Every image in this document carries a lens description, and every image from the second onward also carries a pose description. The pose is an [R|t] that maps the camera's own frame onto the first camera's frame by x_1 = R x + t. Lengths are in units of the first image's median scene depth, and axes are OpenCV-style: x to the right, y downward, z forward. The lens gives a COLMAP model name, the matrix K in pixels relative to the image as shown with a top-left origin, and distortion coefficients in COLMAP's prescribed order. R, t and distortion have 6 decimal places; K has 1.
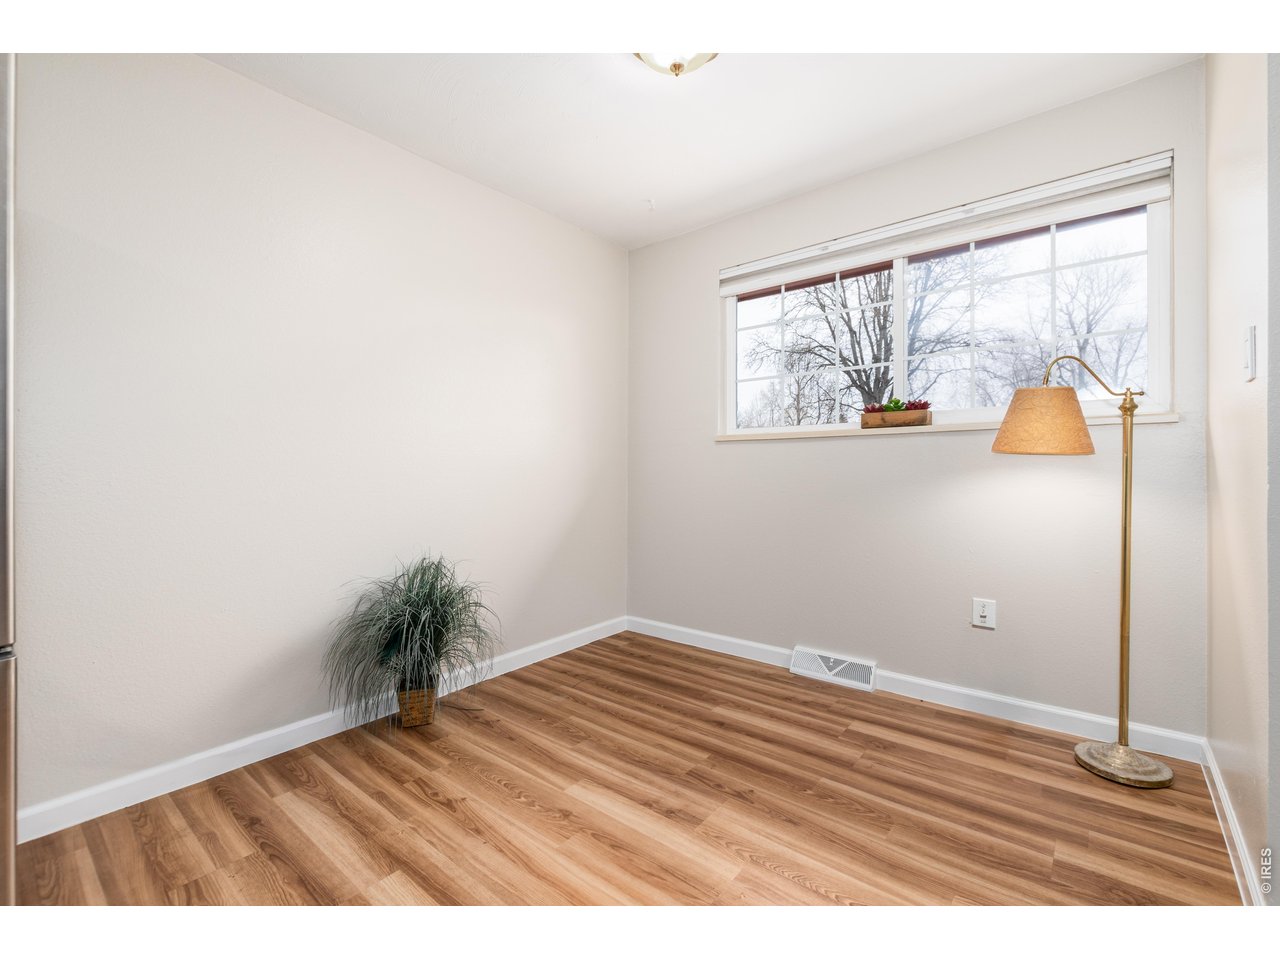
lens RADIAL K [[517.2, 0, 676.9], [0, 517.2, 465.6], [0, 0, 1]] dist [-0.001219, -0.000283]
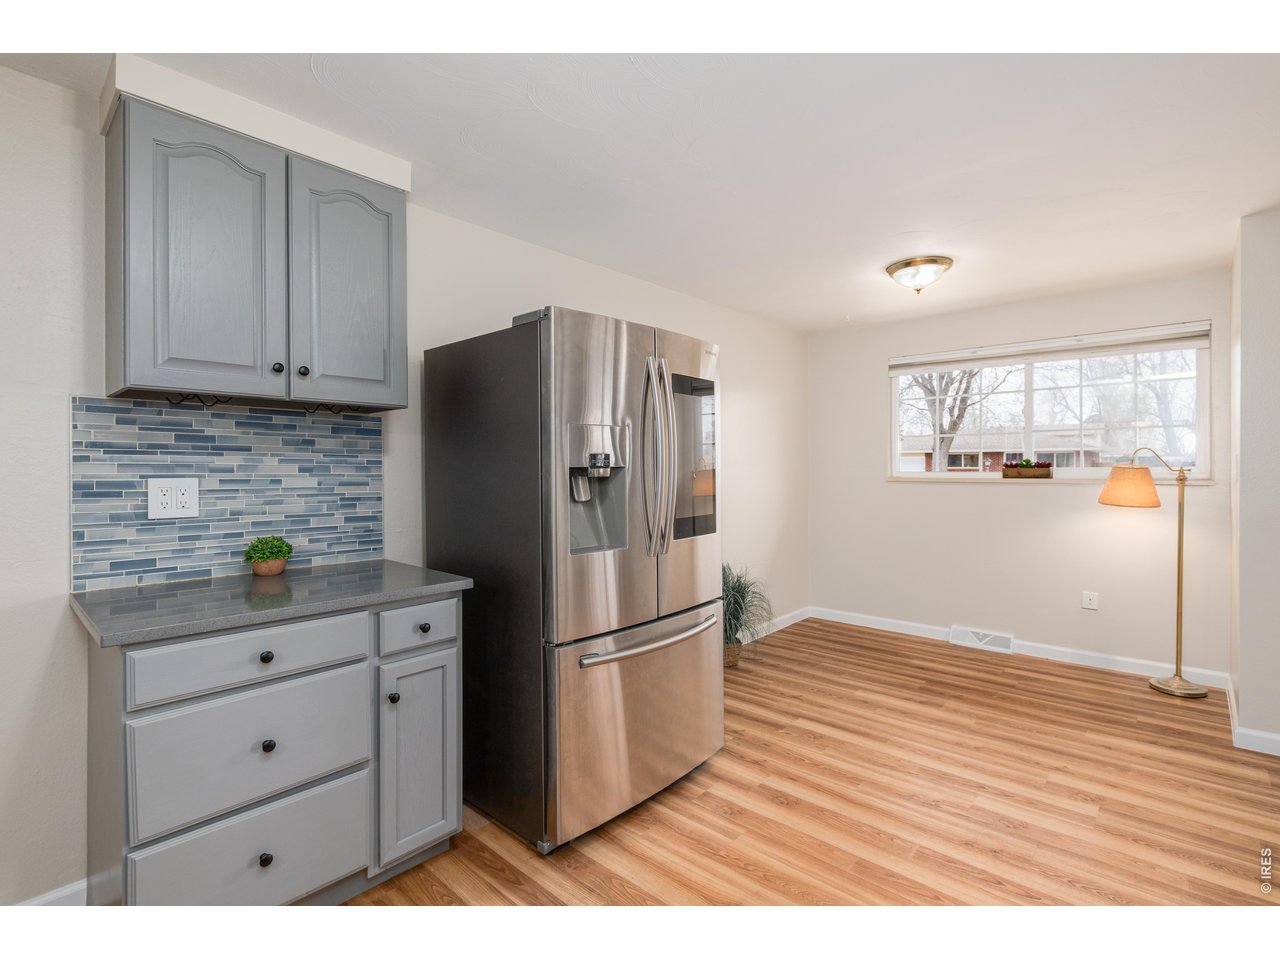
lens RADIAL K [[564.3, 0, 686.6], [0, 564.3, 464.3], [0, 0, 1]] dist [-0.002751, -0.000404]
pose [[0.999139, 0.001272, -0.041477, -0.641878], [-0.001264, 0.999999, 0.000224, -0.147230], [0.041478, -0.000171, 0.999139, -0.870815]]
